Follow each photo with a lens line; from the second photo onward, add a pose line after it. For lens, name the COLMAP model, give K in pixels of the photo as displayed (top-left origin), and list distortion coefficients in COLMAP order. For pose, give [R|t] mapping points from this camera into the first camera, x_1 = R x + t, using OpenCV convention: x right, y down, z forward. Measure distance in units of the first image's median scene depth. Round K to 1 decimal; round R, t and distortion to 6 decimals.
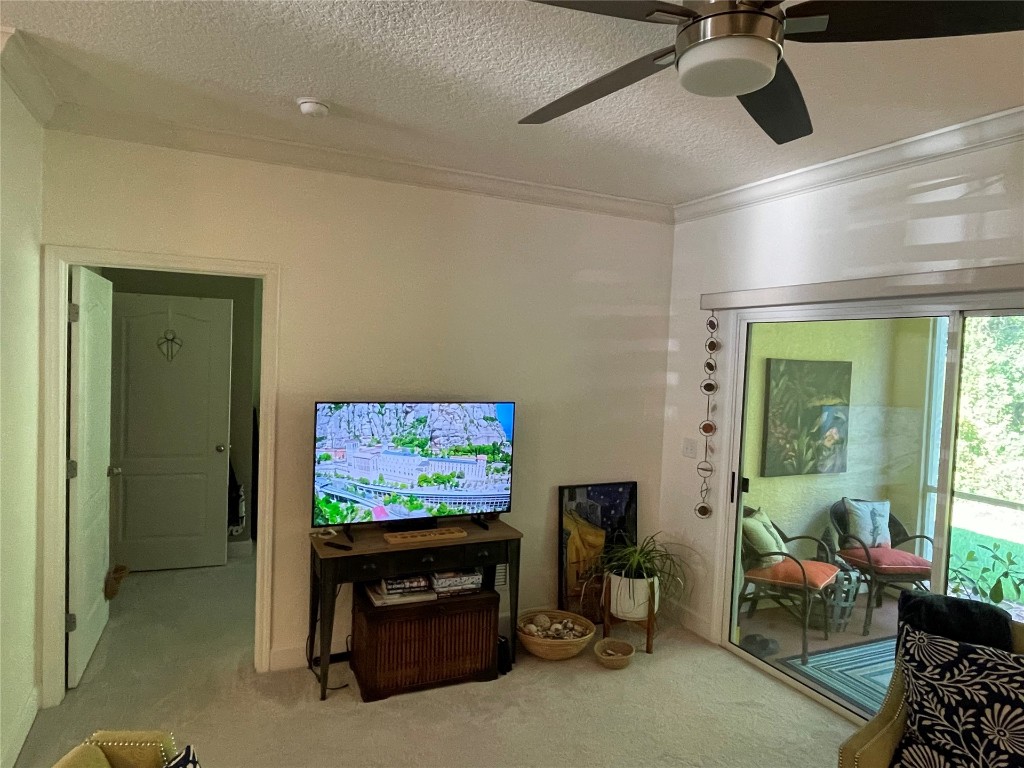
lens RADIAL K [[643.6, 0, 512.5], [0, 643.6, 386.2], [0, 0, 1]] dist [-0.002506, -0.000812]
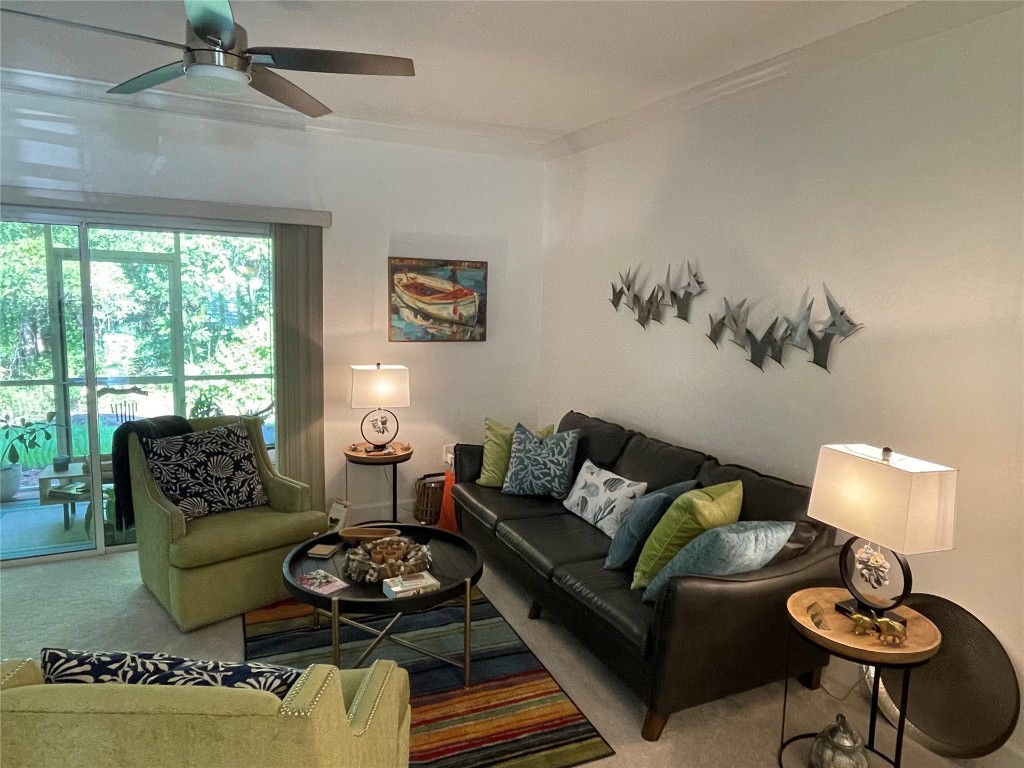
lens RADIAL K [[655.5, 0, 511.1], [0, 655.5, 379.1], [0, 0, 1]] dist [-0.002114, -0.000441]
pose [[-0.032269, -0.159992, 0.986591, -0.410954], [0.018930, 0.986830, 0.160650, 0.001259], [-0.999300, 0.023860, -0.028815, 0.085811]]
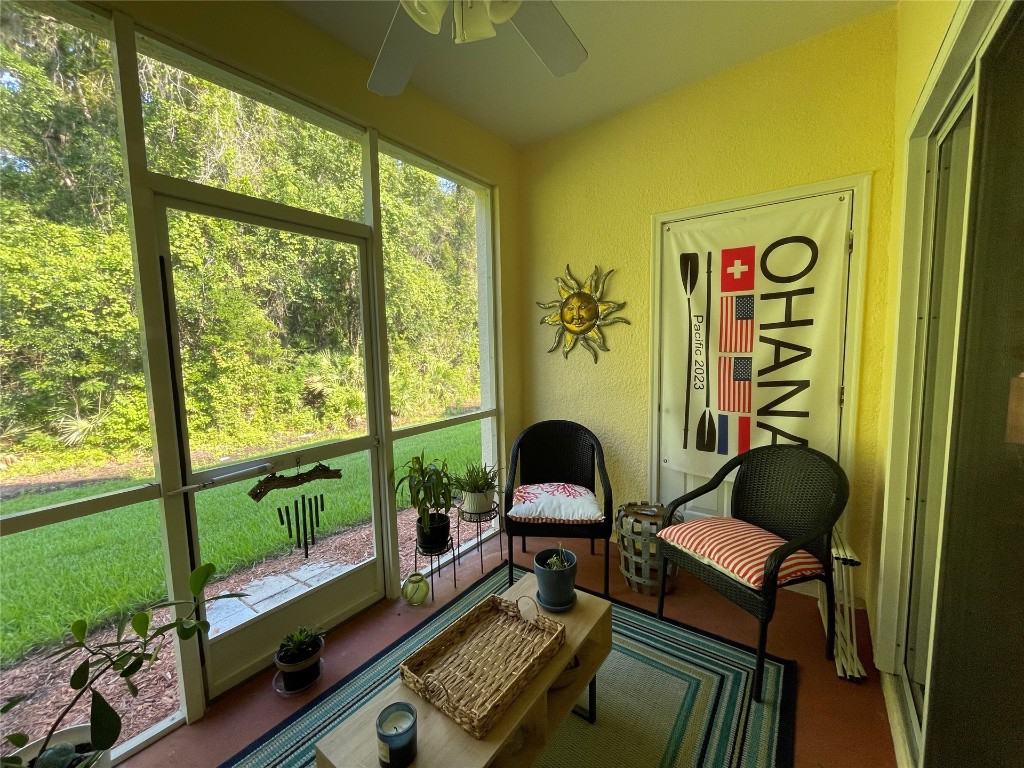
lens RADIAL K [[416.0, 0, 511.8], [0, 416.0, 382.0], [0, 0, 1]] dist [-0.001567, -0.000153]
pose [[-0.471257, -0.113225, 0.874698, 0.378699], [0.043754, 0.987504, 0.151400, 0.061753], [-0.880910, 0.109620, -0.460414, 0.771132]]
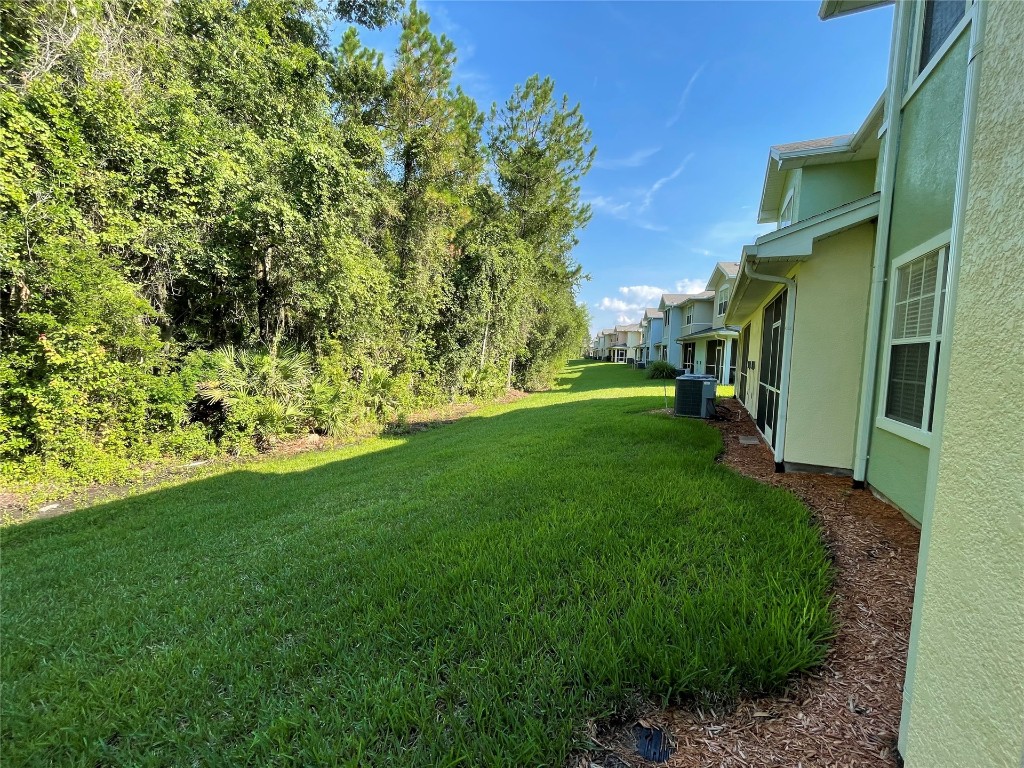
lens RADIAL K [[416.0, 0, 513.1], [0, 416.0, 382.3], [0, 0, 1]] dist [-0.001567, -0.000153]
pose [[-0.633143, -0.115708, 0.765338, 0.464759], [-0.021492, 0.991011, 0.132046, 0.066399], [-0.773736, 0.067155, -0.629938, 0.773244]]
